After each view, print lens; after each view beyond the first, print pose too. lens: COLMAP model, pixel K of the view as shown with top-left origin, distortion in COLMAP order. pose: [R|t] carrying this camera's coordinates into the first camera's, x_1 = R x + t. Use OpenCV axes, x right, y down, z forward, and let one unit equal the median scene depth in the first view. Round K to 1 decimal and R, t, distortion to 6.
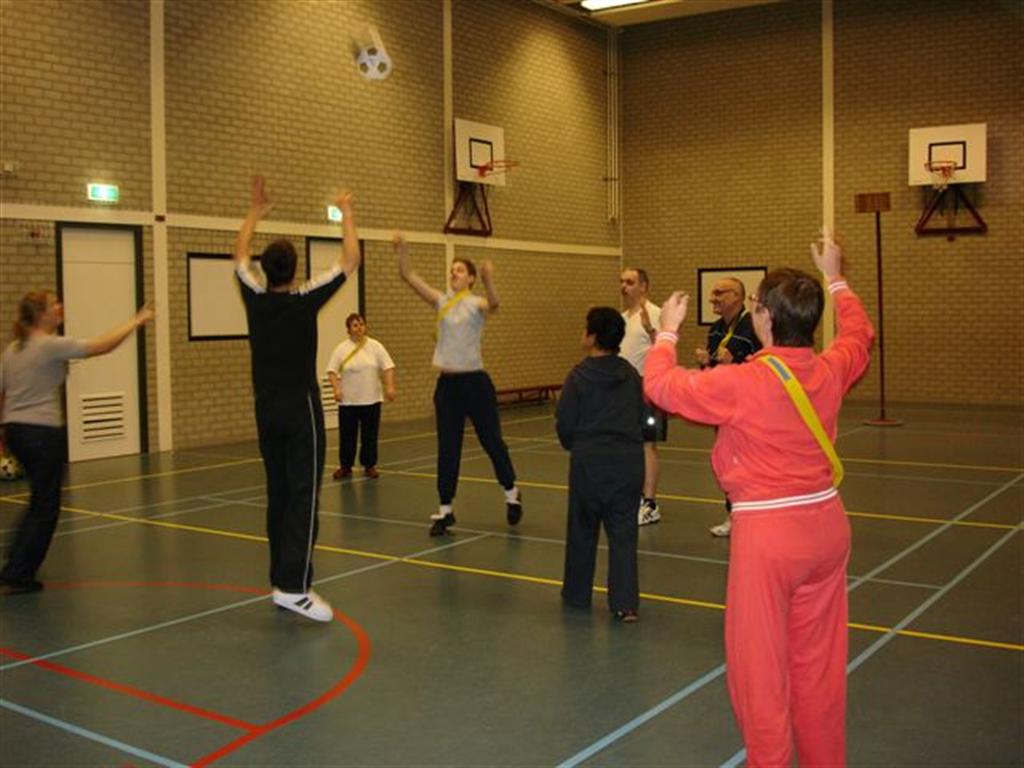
lens RADIAL K [[1154.1, 0, 517.3], [0, 1154.1, 362.4], [0, 0, 1]] dist [-0.099455, 0.000000]
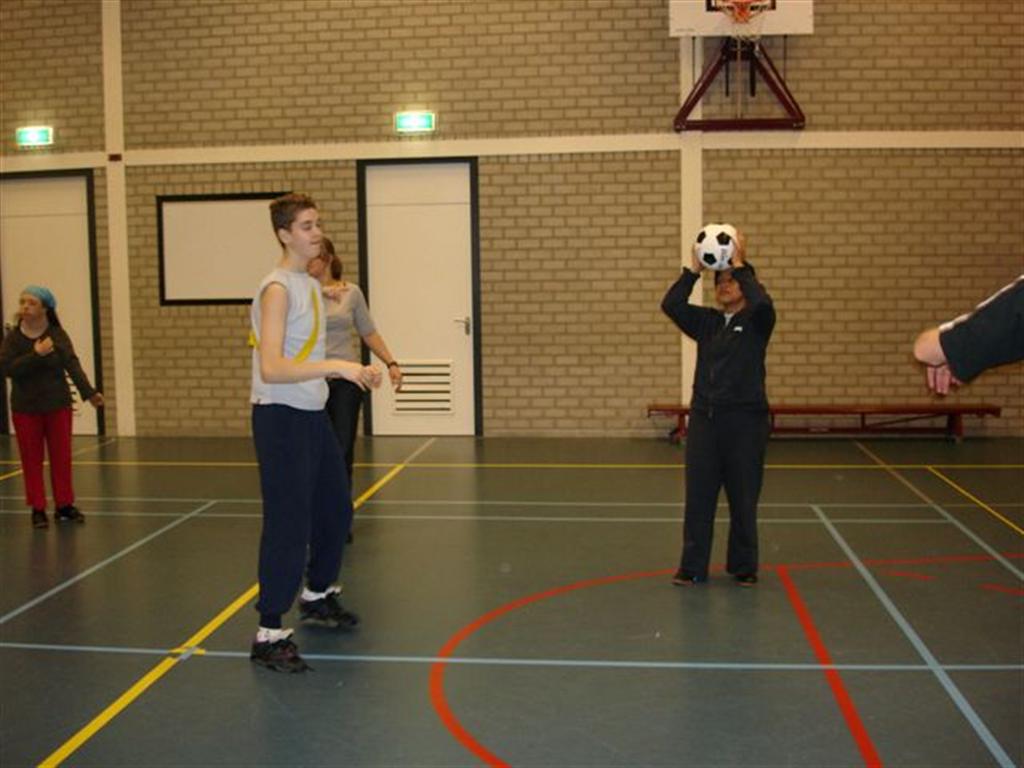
lens RADIAL K [[1154.1, 0, 469.4], [0, 1154.1, 372.6], [0, 0, 1]] dist [-0.099455, 0.000000]
pose [[0.467557, 0.086244, -0.879746, 0.536408], [-0.028326, 0.996180, 0.082604, -0.044791], [0.883509, -0.013702, 0.468213, 0.814812]]
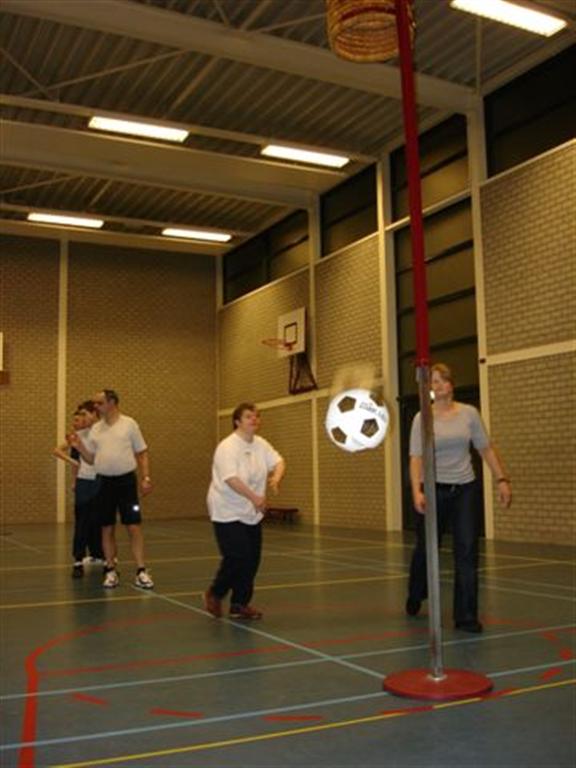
lens RADIAL K [[865.6, 0, 284.4], [0, 865.6, 388.2], [0, 0, 1]] dist [-0.099455, 0.000000]
pose [[-0.484445, -0.064525, -0.872439, 0.646615], [-0.013016, 0.997697, -0.066561, -0.025377], [0.874725, -0.020890, -0.484169, 1.245586]]
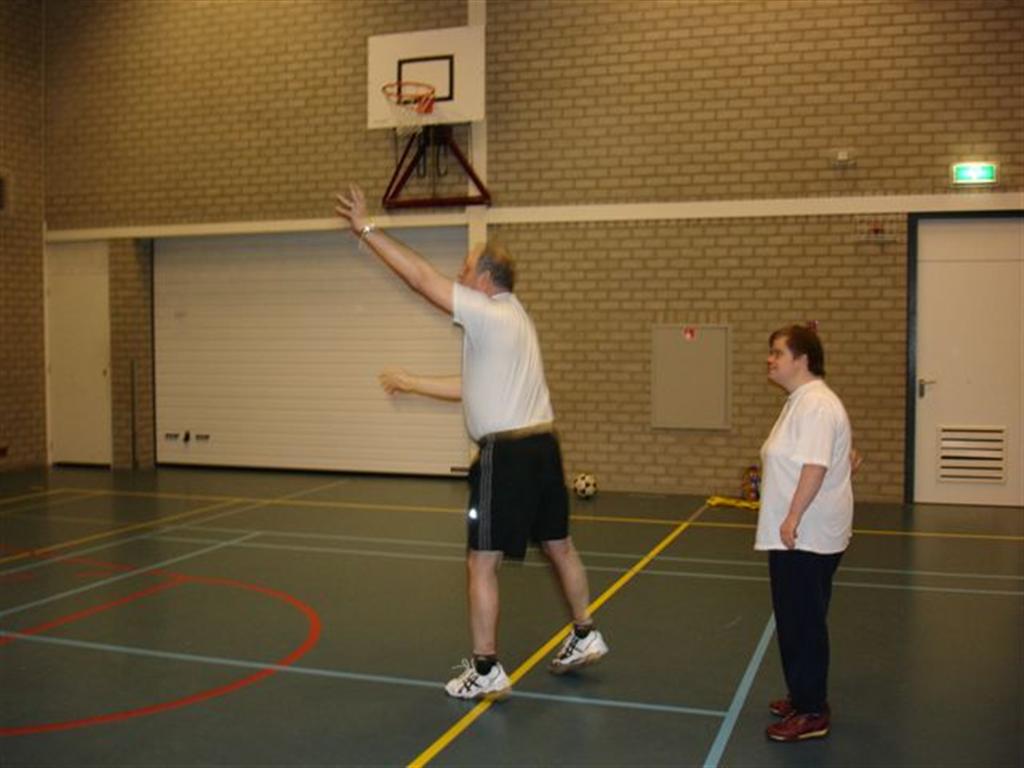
lens RADIAL K [[1154.1, 0, 515.3], [0, 1154.1, 382.8], [0, 0, 1]] dist [-0.099455, 0.000000]
pose [[0.278794, 0.060326, -0.958454, 0.290039], [-0.044999, 0.997749, 0.049710, -0.025102], [0.959296, 0.029271, 0.280881, 0.435309]]
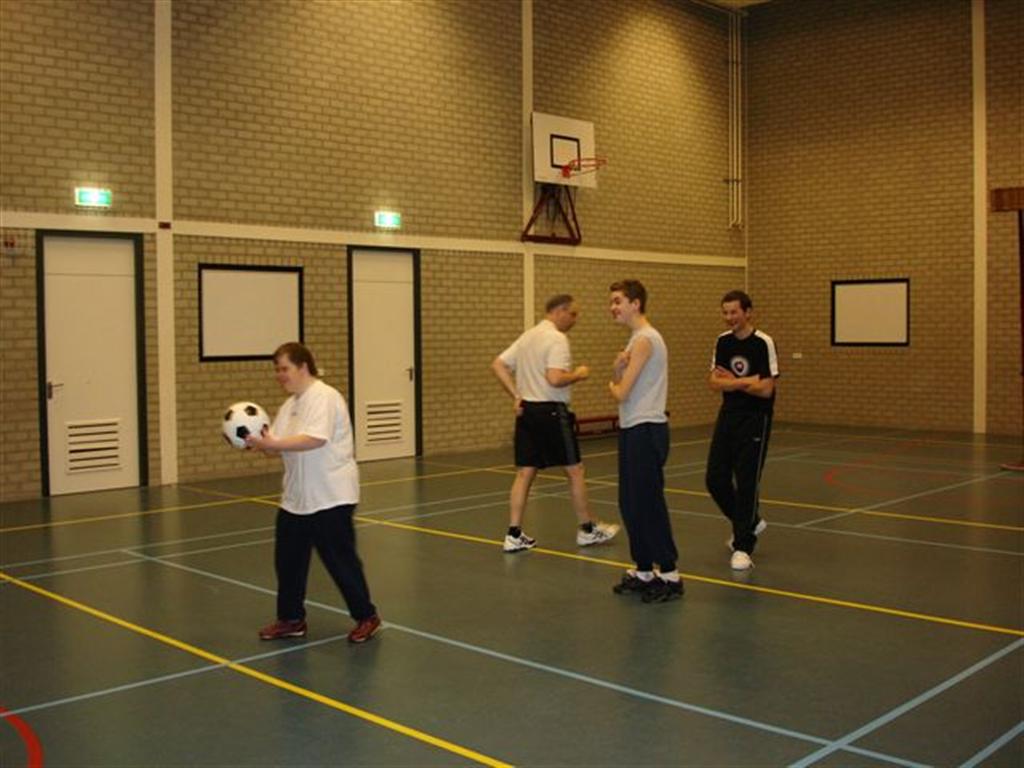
lens RADIAL K [[1154.1, 0, 519.9], [0, 1154.1, 361.3], [0, 0, 1]] dist [-0.099455, 0.000000]
pose [[0.985283, 0.008717, -0.170709, 0.114332], [-0.010992, 0.999863, -0.012385, -0.010752], [0.170578, 0.014079, 0.985244, 0.158104]]
